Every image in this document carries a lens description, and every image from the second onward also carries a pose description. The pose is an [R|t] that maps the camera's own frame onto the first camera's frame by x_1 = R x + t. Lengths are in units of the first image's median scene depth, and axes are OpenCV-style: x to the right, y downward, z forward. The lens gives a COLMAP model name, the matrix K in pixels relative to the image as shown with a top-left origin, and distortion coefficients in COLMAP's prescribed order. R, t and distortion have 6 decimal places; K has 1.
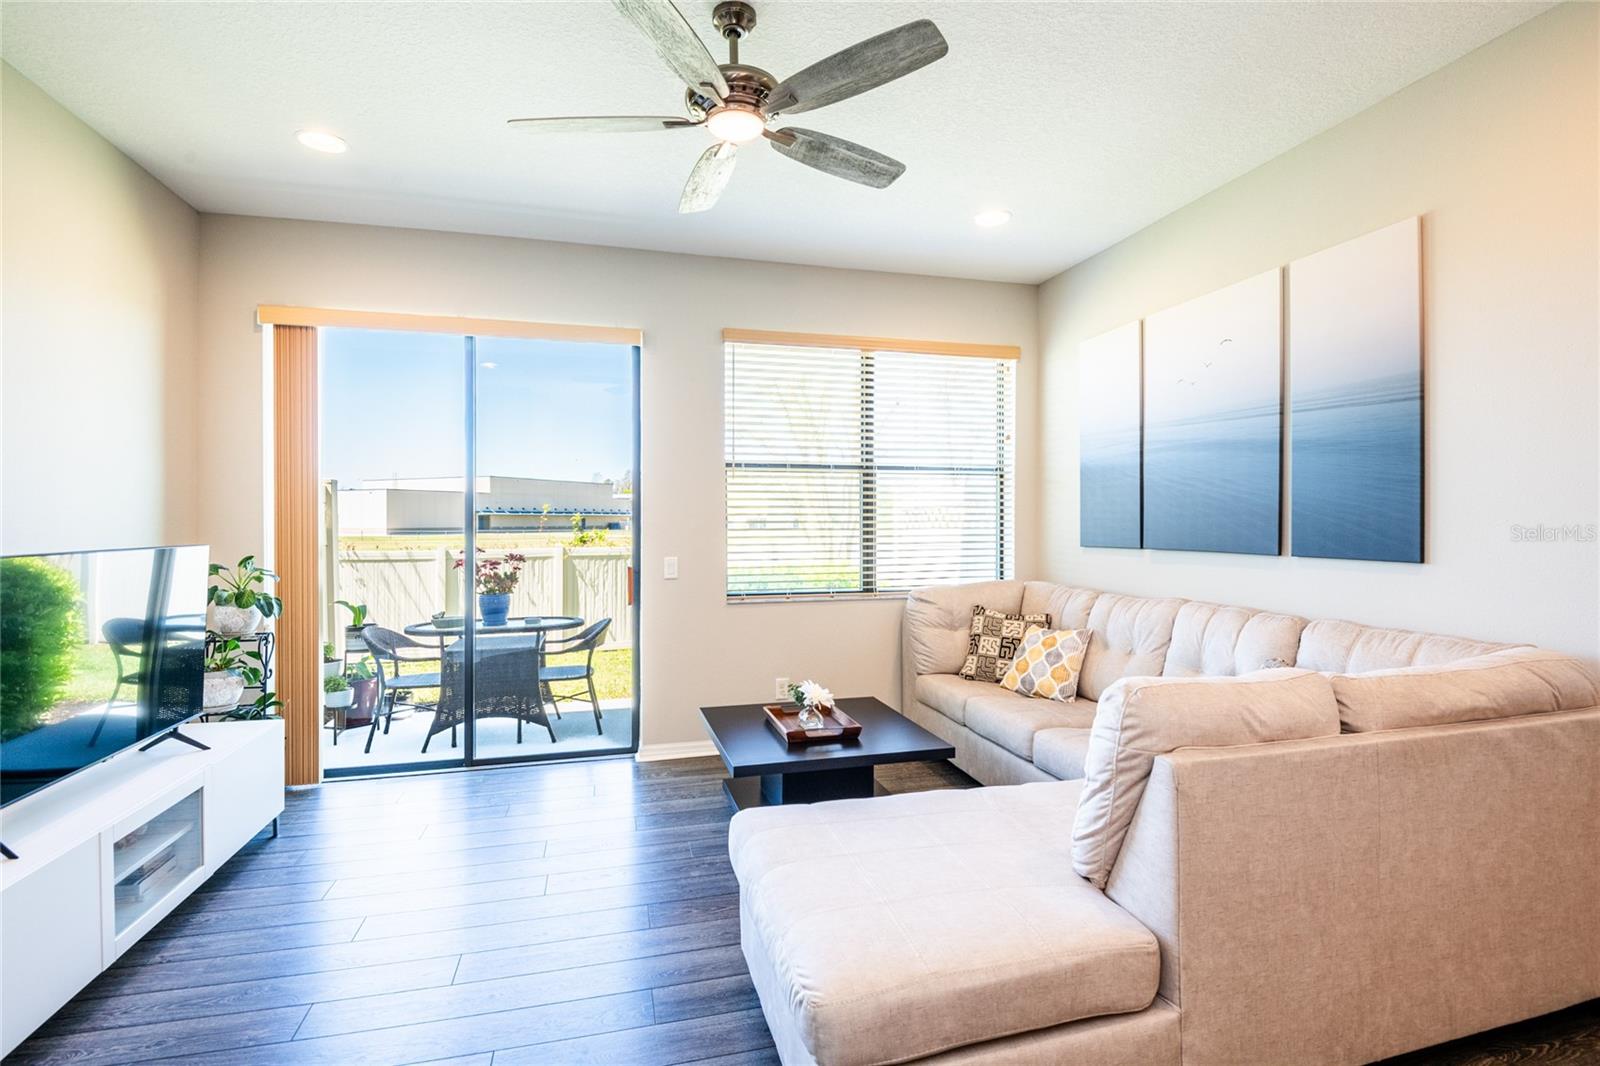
lens RADIAL K [[747.6, 0, 794.5], [0, 747.6, 517.7], [0, 0, 1]] dist [0.008353, -0.015275]
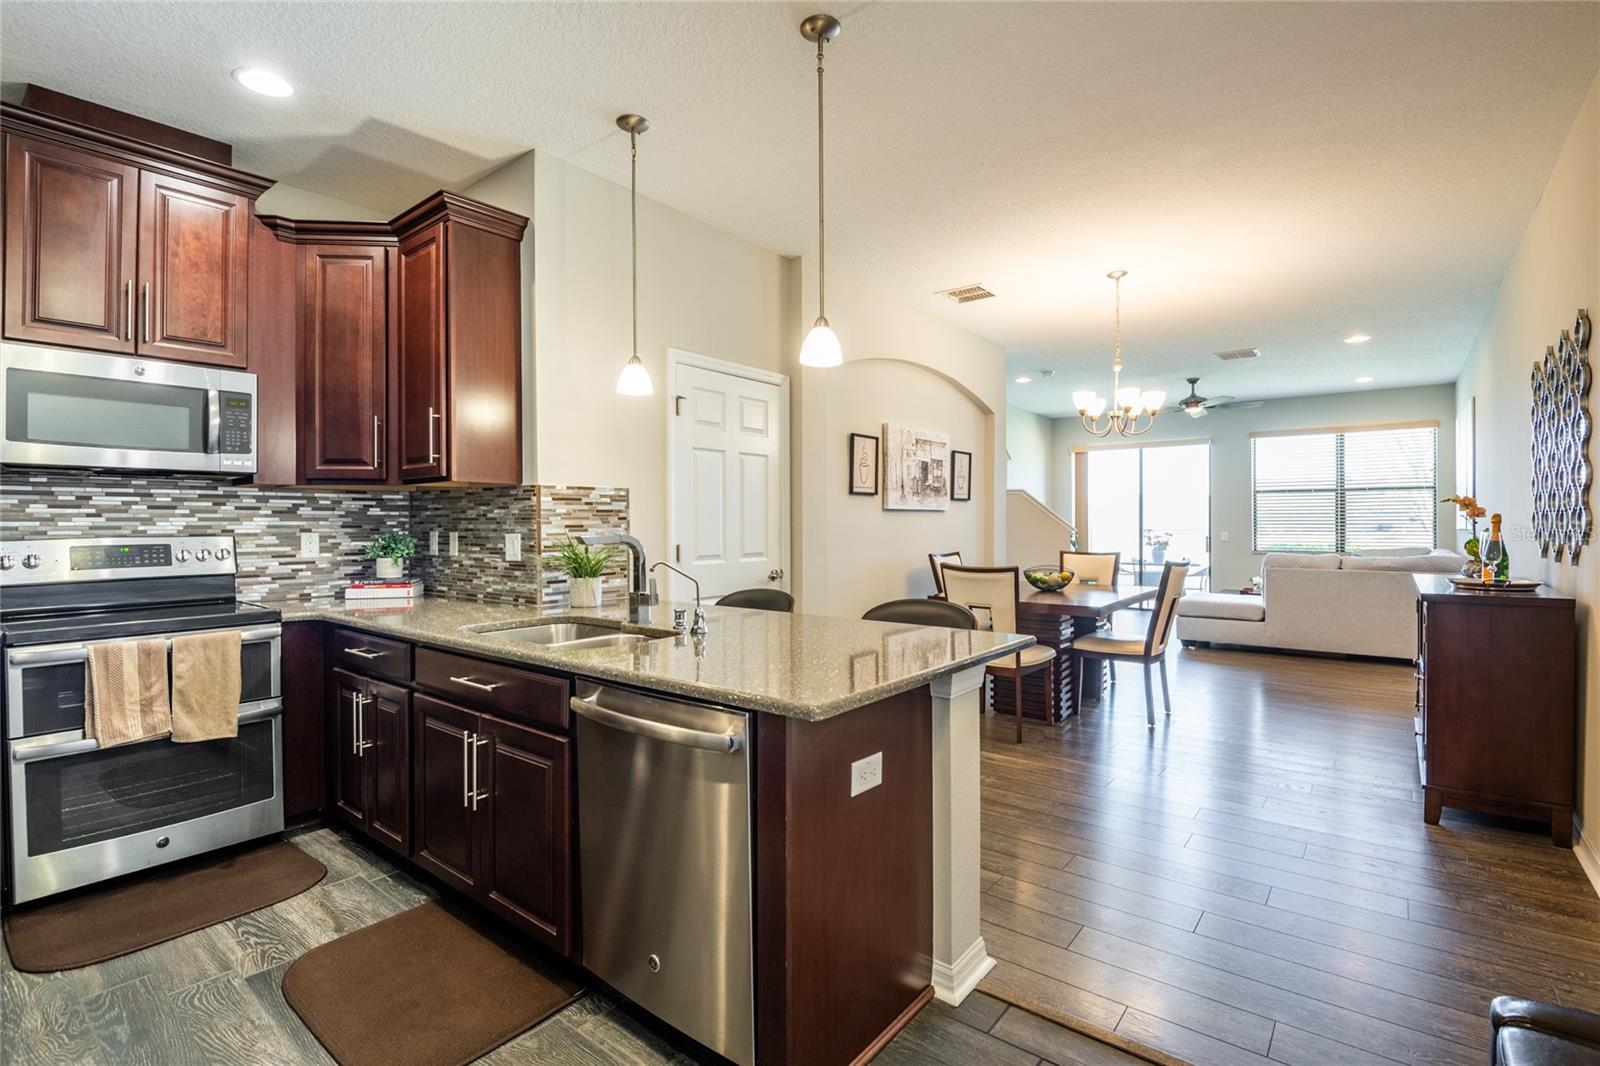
lens RADIAL K [[747.6, 0, 808.2], [0, 747.6, 526.4], [0, 0, 1]] dist [0.008353, -0.015275]
pose [[0.605229, 0.004443, -0.796039, 0.950138], [-0.000516, 0.999986, 0.005189, 0.022426], [0.796051, -0.002729, 0.605223, -1.527428]]
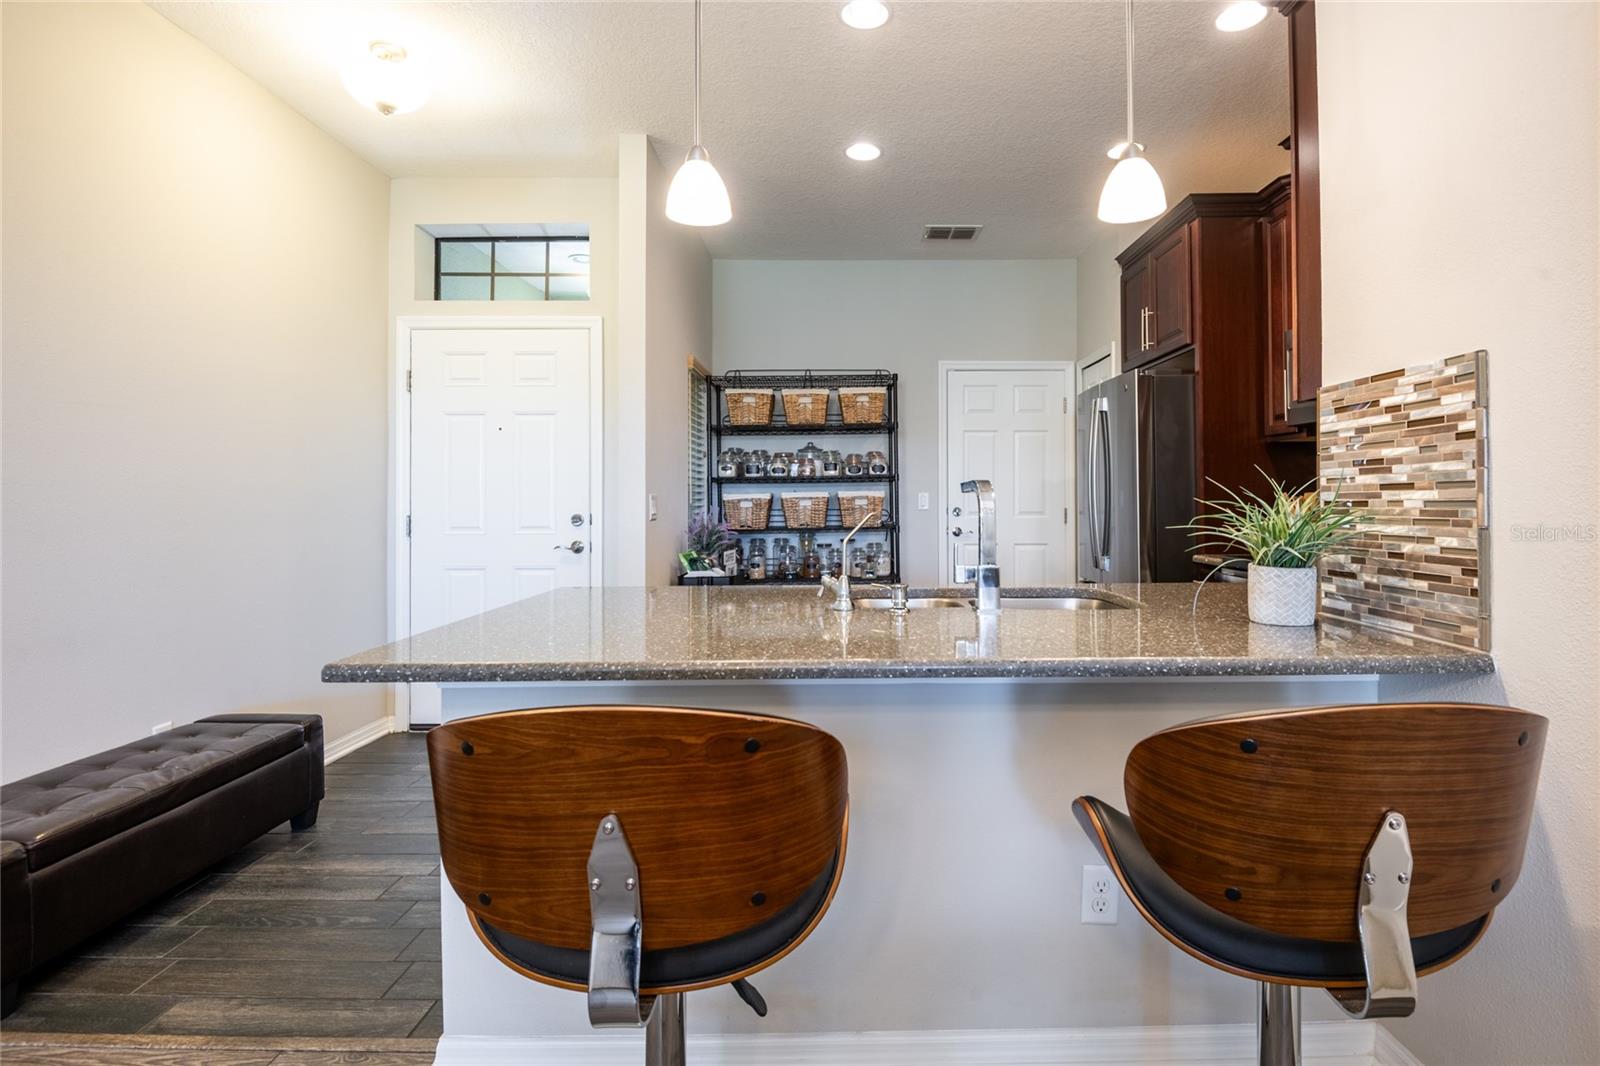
lens RADIAL K [[773.3, 0, 849.5], [0, 773.3, 491.3], [0, 0, 1]] dist [-0.002941, -0.002798]
pose [[-0.972141, 0.008135, 0.234255, 0.295711], [0.006794, 0.999956, -0.006531, 0.043326], [-0.234298, -0.004758, -0.972153, -0.769769]]
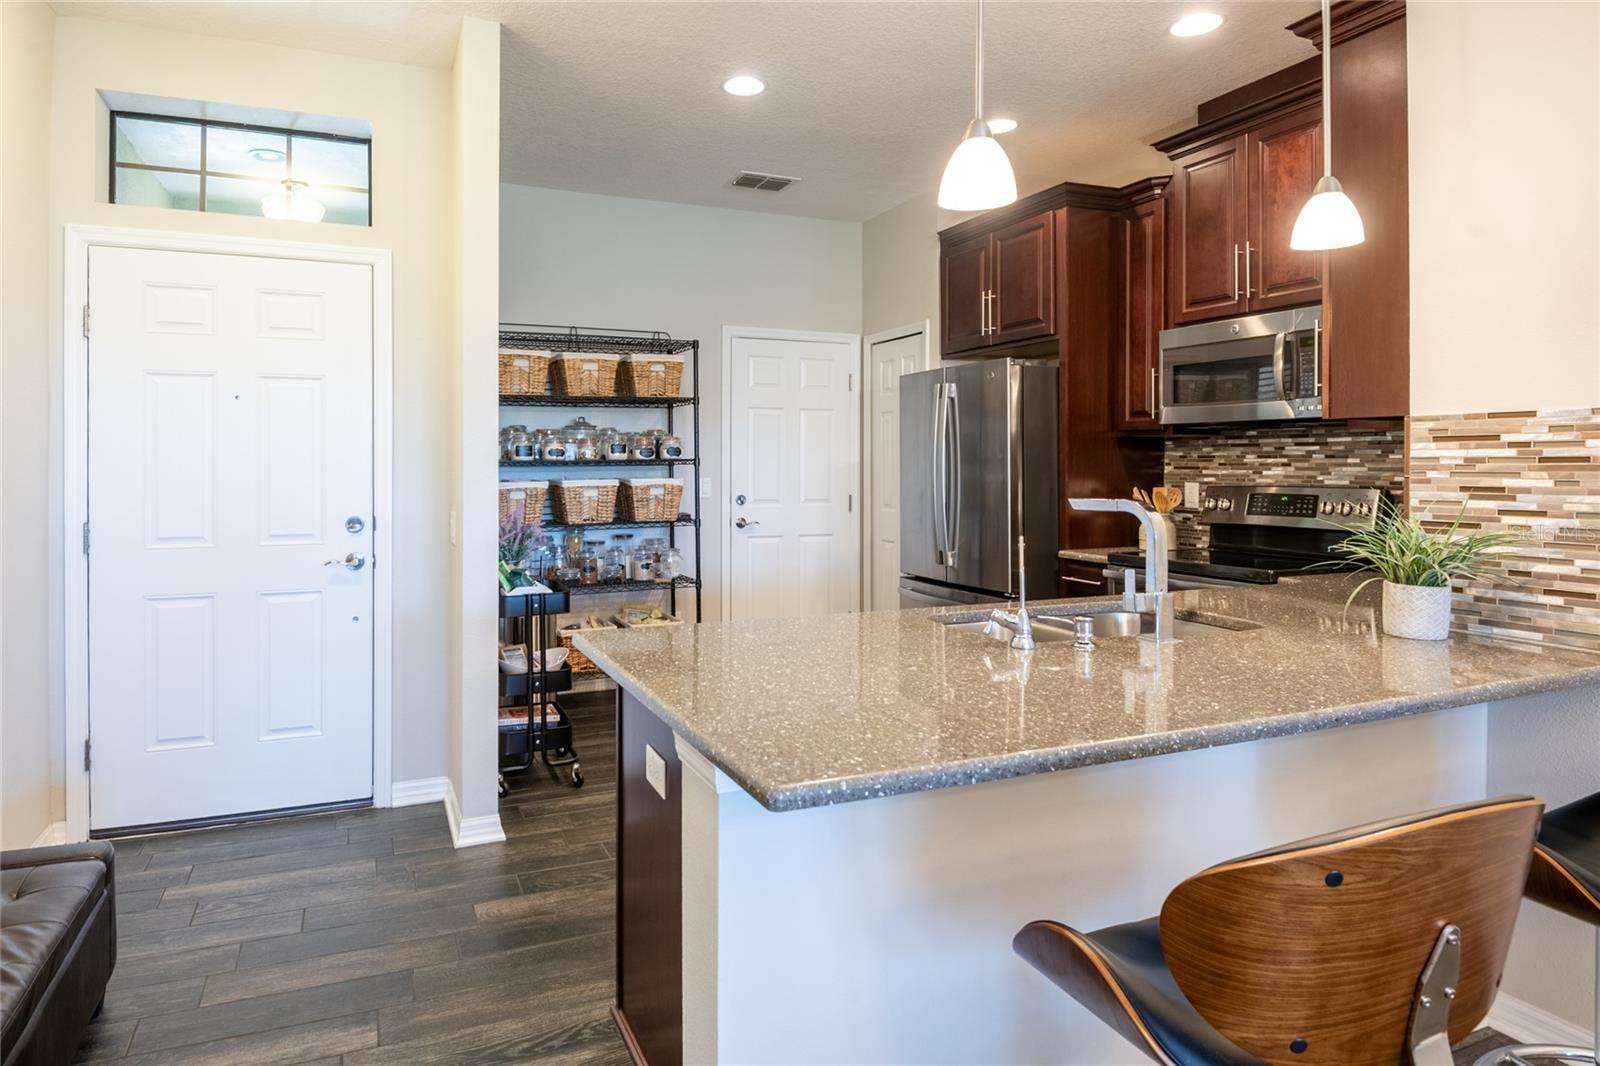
lens RADIAL K [[910.3, 0, 723.3], [0, 910.3, 467.2], [0, 0, 1]] dist [0.000808, -0.008782]
pose [[-0.992021, 0.001450, -0.126068, 0.637235], [0.000413, 0.999966, 0.008252, 0.009619], [0.126076, 0.008134, -0.991987, -0.754616]]
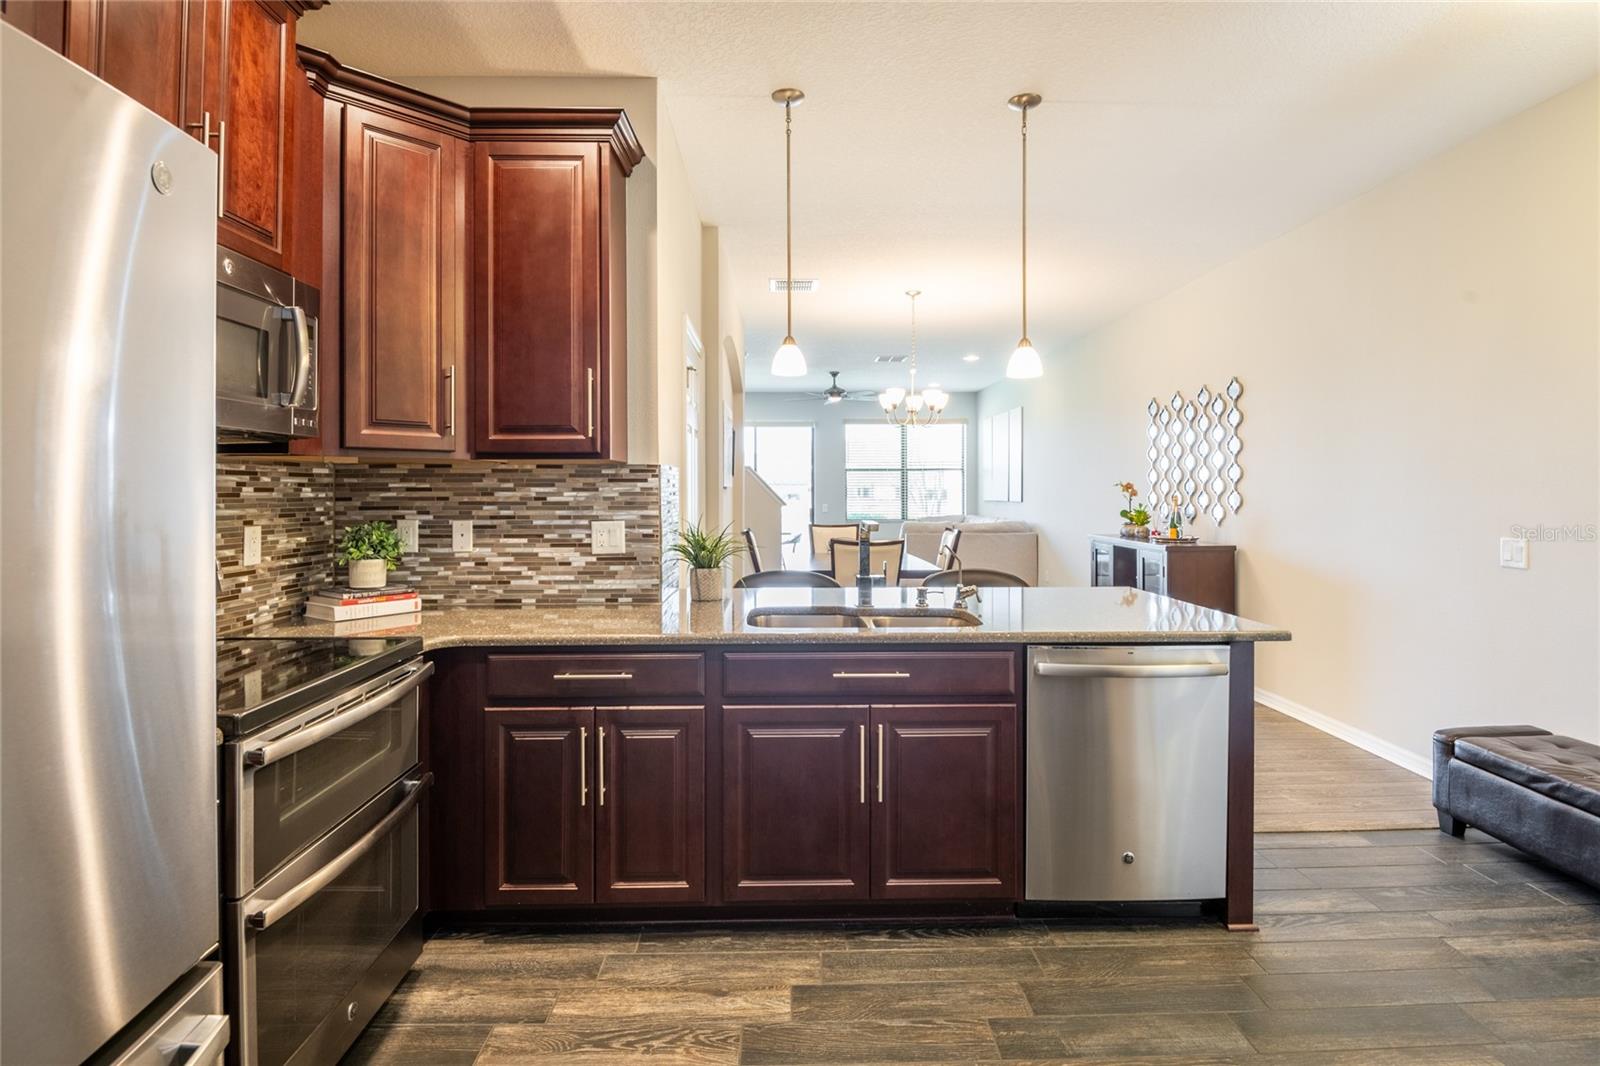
lens RADIAL K [[822.1, 0, 786.8], [0, 822.1, 494.6], [0, 0, 1]] dist [0.012567, -0.020732]
pose [[0.970400, 0.001757, -0.241498, 0.437184], [-0.001098, 0.999995, 0.002864, 0.007962], [0.241501, -0.002514, 0.970397, -1.993424]]
